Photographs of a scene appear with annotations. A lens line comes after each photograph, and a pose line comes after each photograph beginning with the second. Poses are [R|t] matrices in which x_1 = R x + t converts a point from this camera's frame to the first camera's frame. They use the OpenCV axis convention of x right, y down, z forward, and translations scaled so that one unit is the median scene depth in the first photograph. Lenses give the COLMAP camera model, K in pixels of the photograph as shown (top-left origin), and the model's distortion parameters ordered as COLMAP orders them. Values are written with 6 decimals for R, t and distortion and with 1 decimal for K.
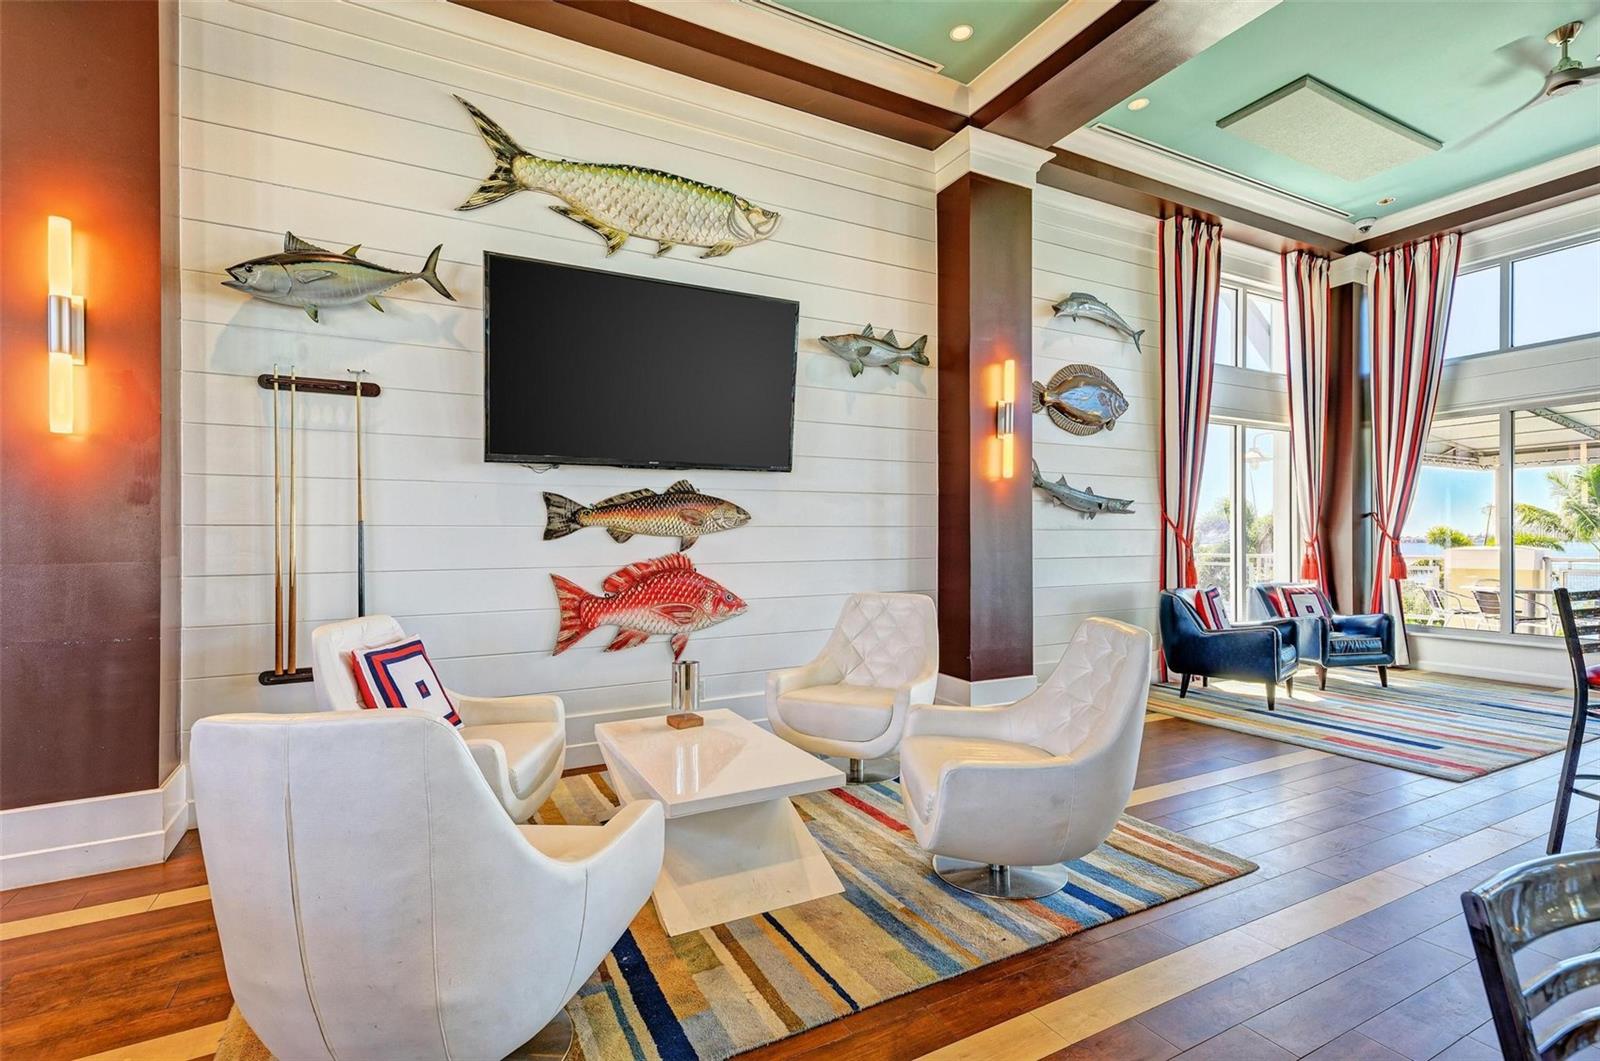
lens RADIAL K [[747.2, 0, 798.7], [0, 747.2, 539.2], [0, 0, 1]] dist [0.017818, -0.000237]
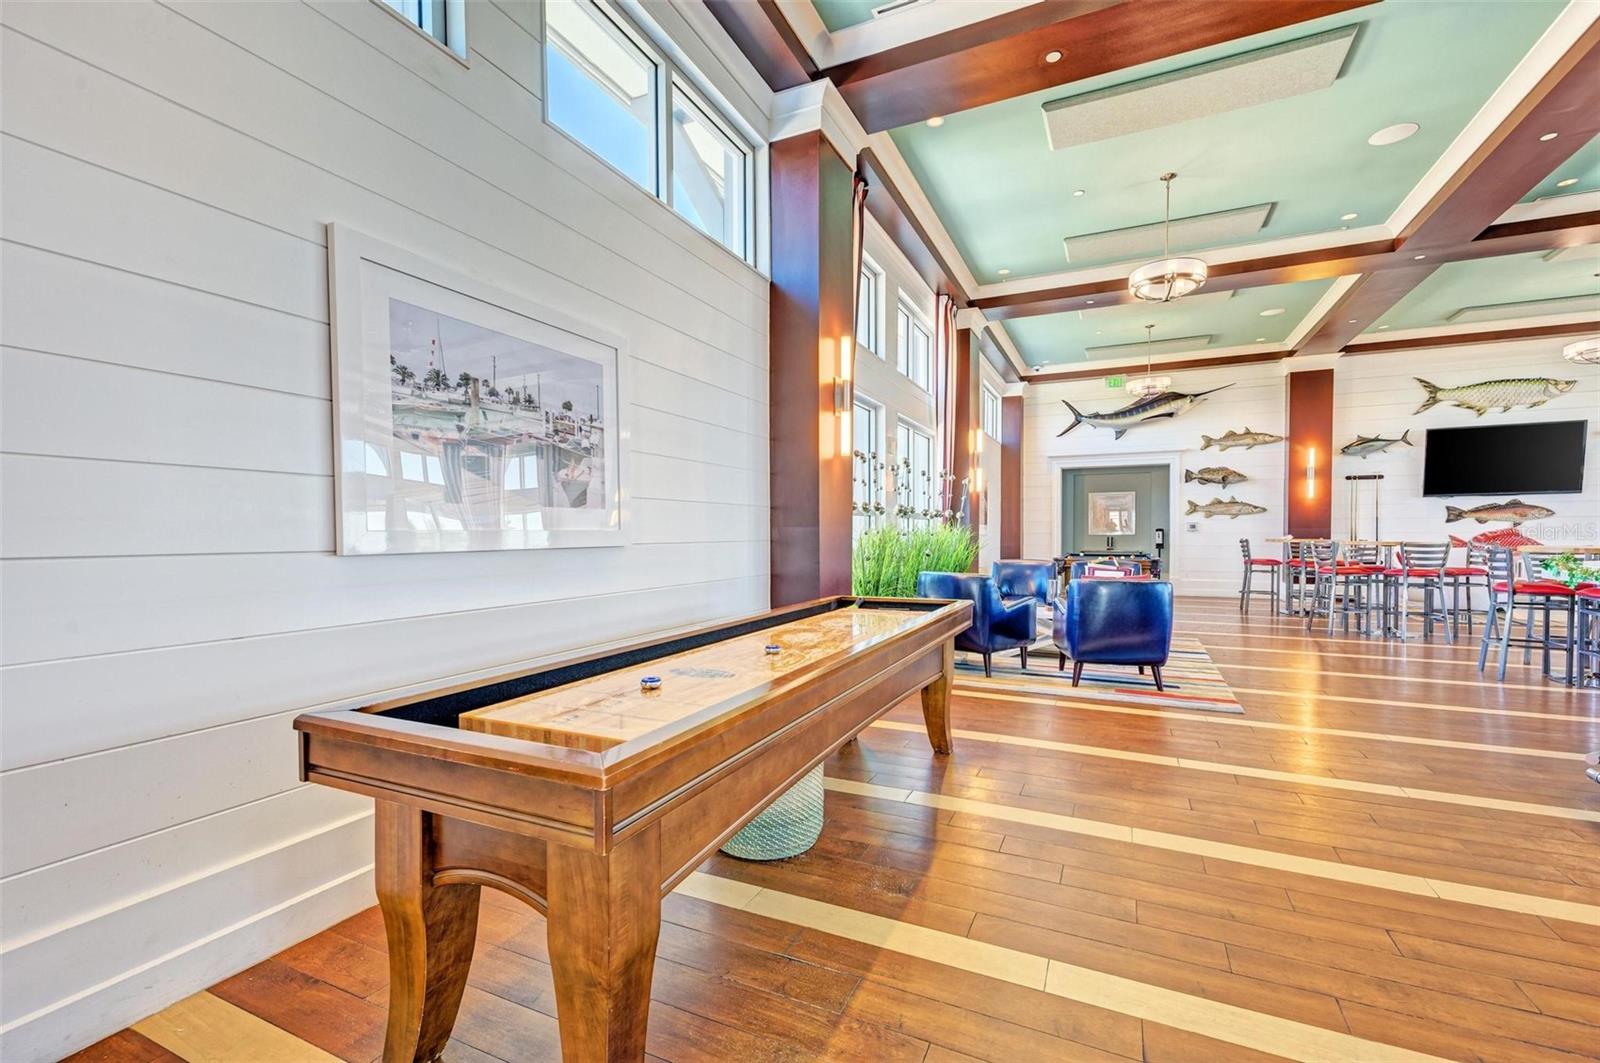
lens RADIAL K [[726.5, 0, 797.3], [0, 726.5, 540.5], [0, 0, 1]] dist [0.003230, 0.000158]
pose [[0.583930, 0.016415, -0.811638, 0.458740], [0.003002, 0.999745, 0.022379, -0.001351], [0.811798, -0.015504, 0.583732, -2.573919]]
